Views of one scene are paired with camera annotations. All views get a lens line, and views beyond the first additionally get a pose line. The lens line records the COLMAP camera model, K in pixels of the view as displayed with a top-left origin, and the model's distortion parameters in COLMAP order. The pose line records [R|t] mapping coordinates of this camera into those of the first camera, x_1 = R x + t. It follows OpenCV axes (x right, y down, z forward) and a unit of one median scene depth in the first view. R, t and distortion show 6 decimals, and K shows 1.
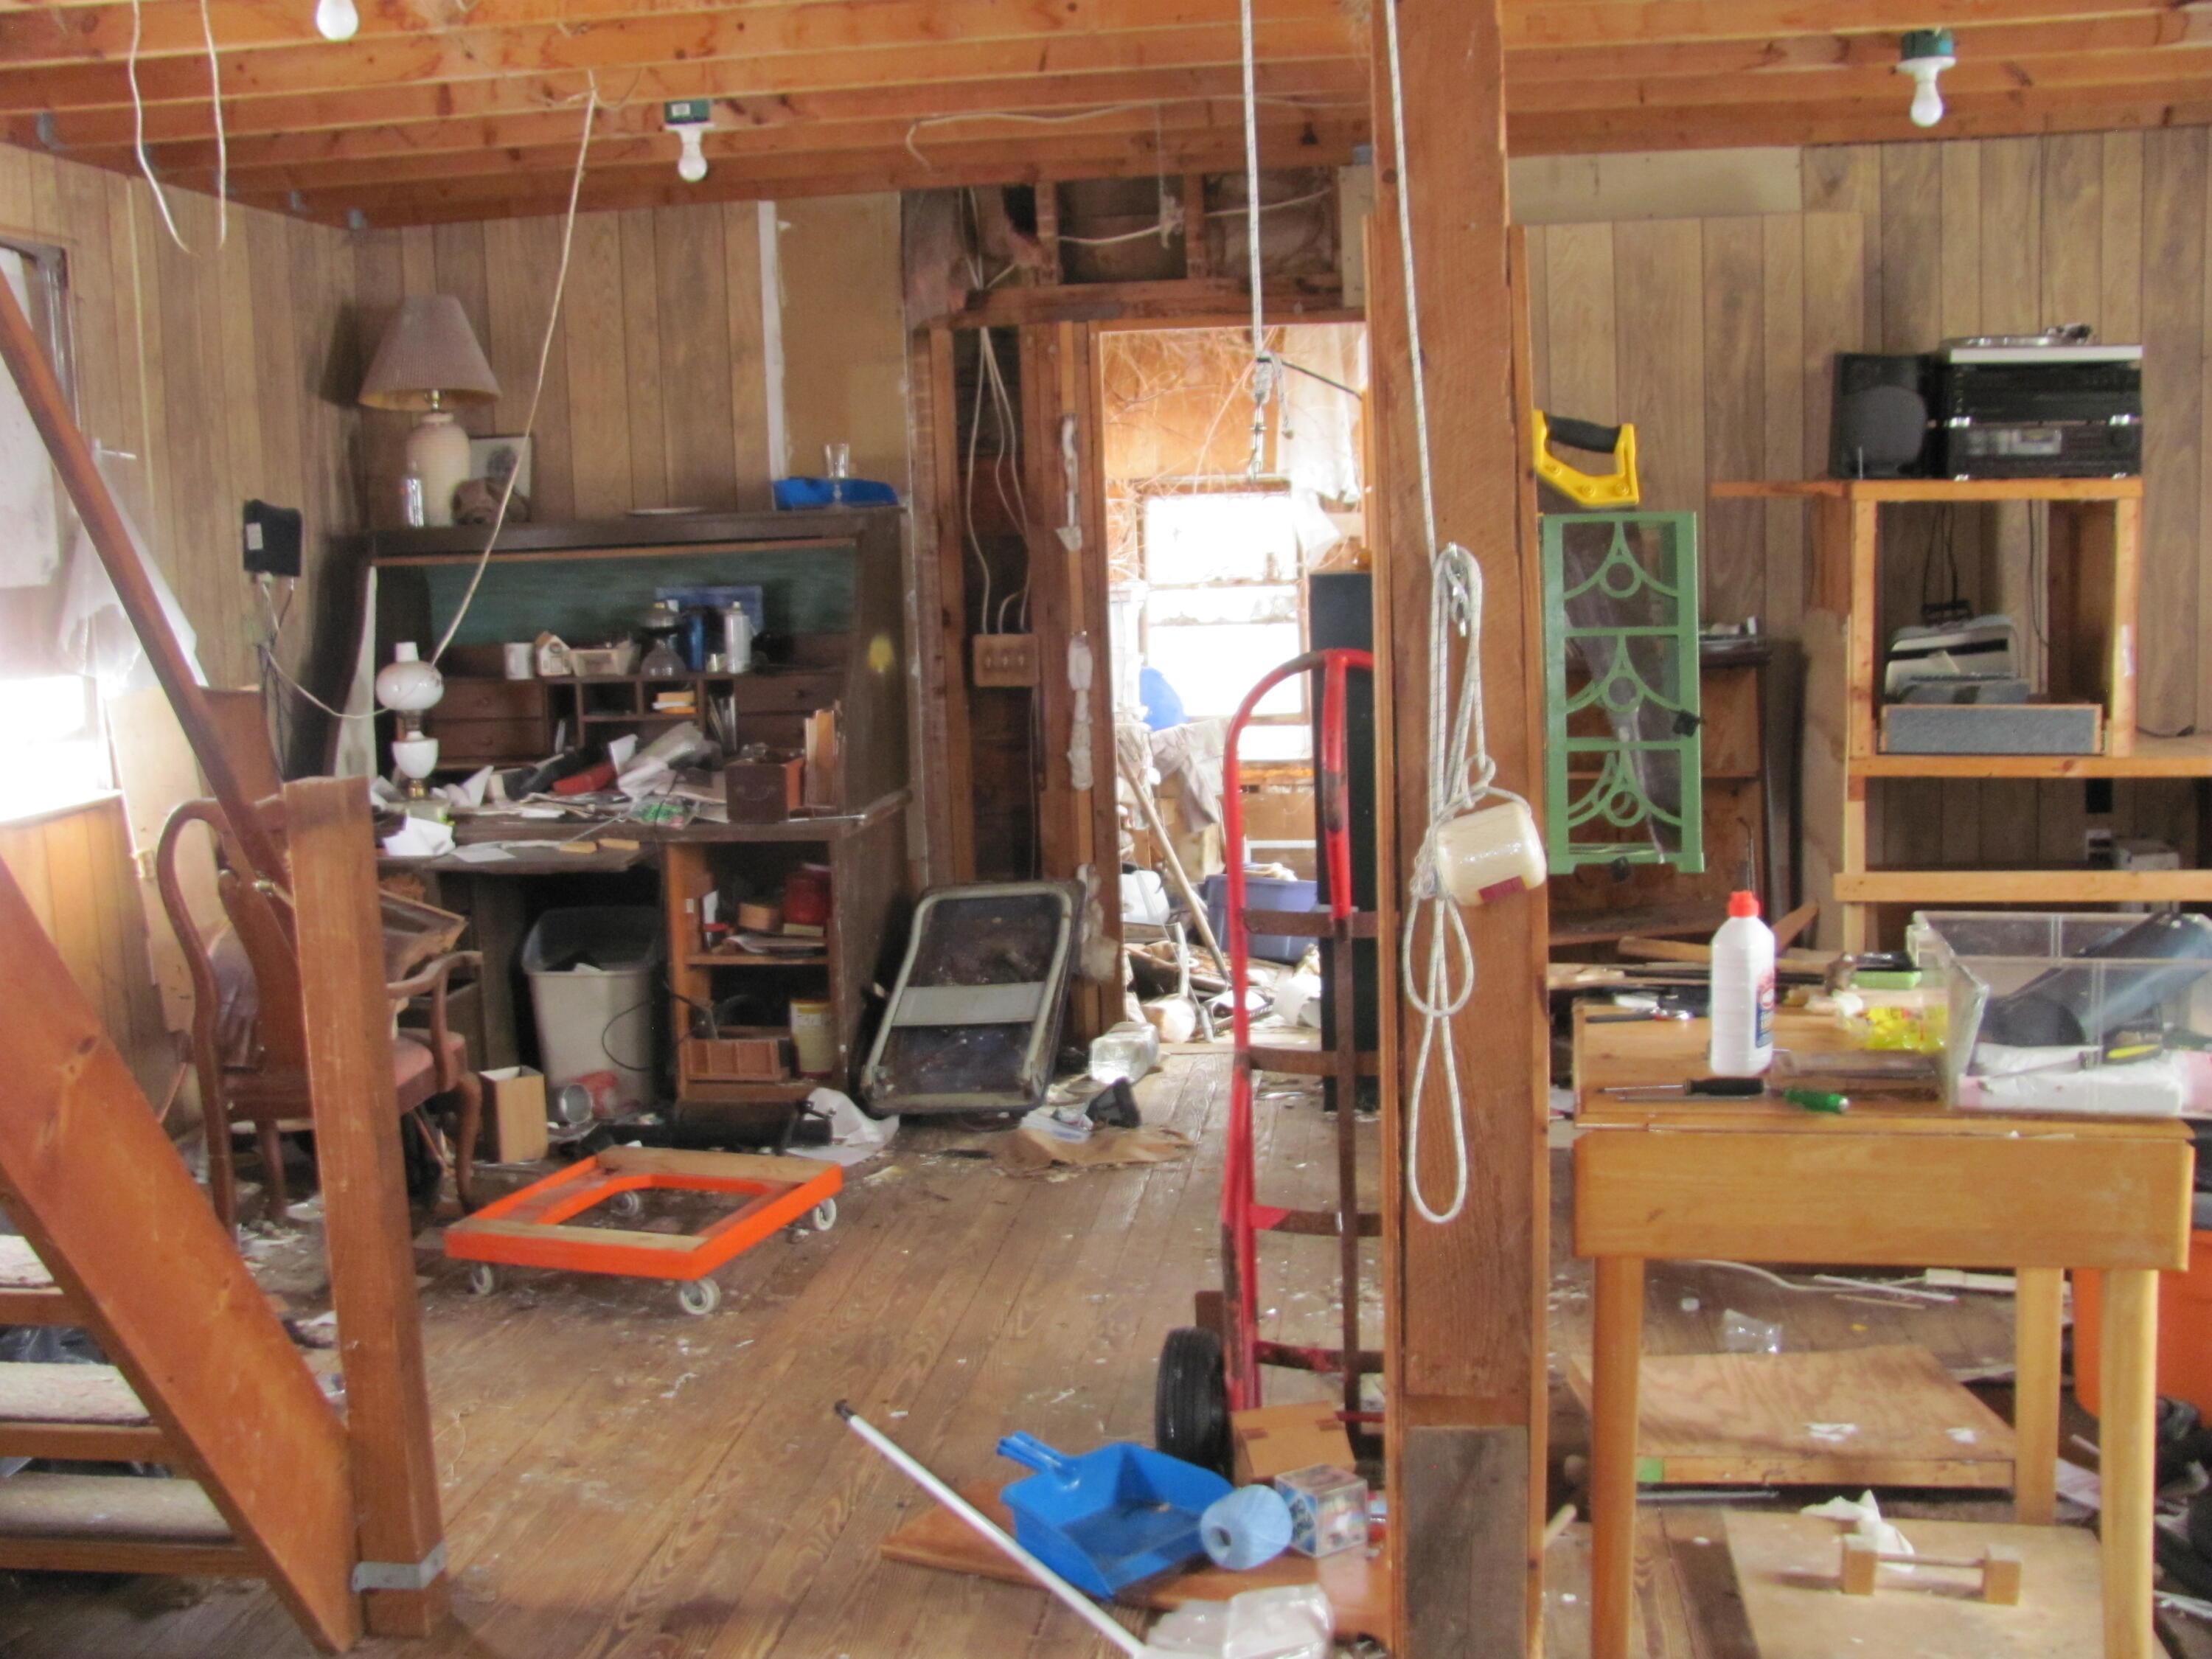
lens RADIAL K [[2393.1, 0, 1111.8], [0, 2393.1, 833.6], [0, 0, 1]] dist [-0.176221, 0.000000]
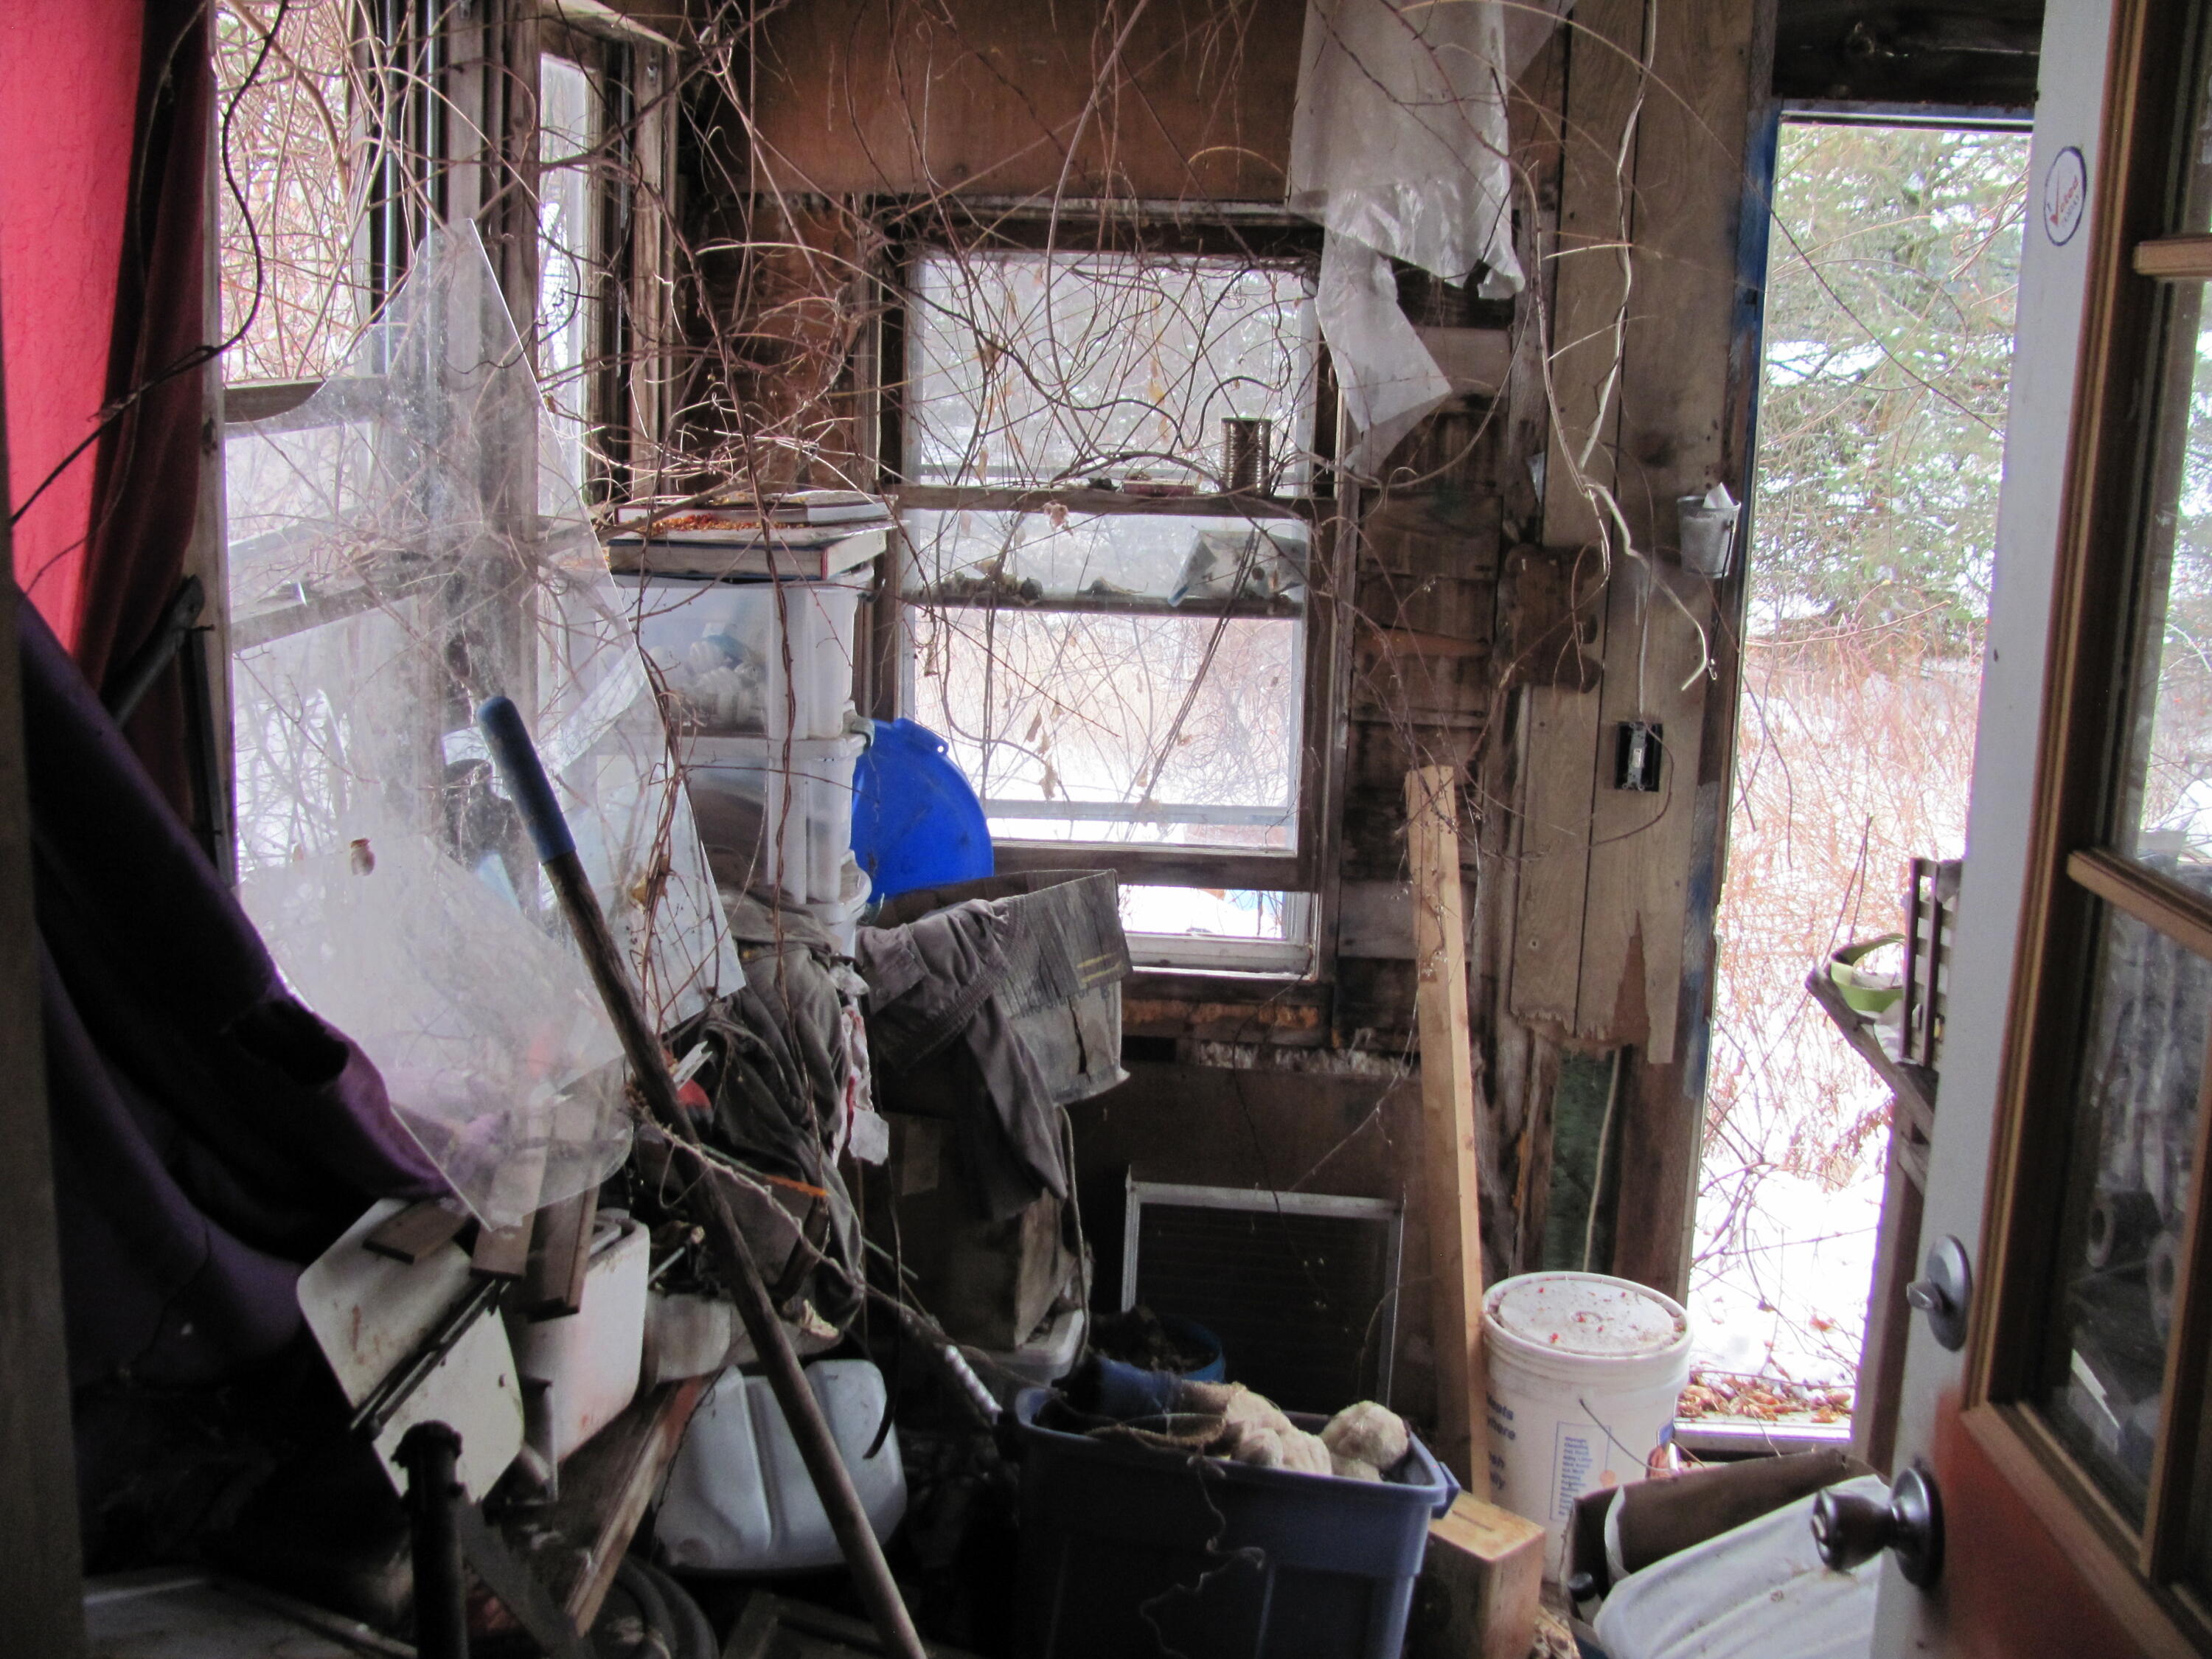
lens RADIAL K [[2393.1, 0, 1098.2], [0, 2393.1, 825.9], [0, 0, 1]] dist [-0.176221, 0.000000]
pose [[0.996498, 0.050529, 0.066628, 0.023397], [-0.055411, 0.995749, 0.073574, -0.084590], [-0.062627, -0.077008, 0.995062, 0.654359]]
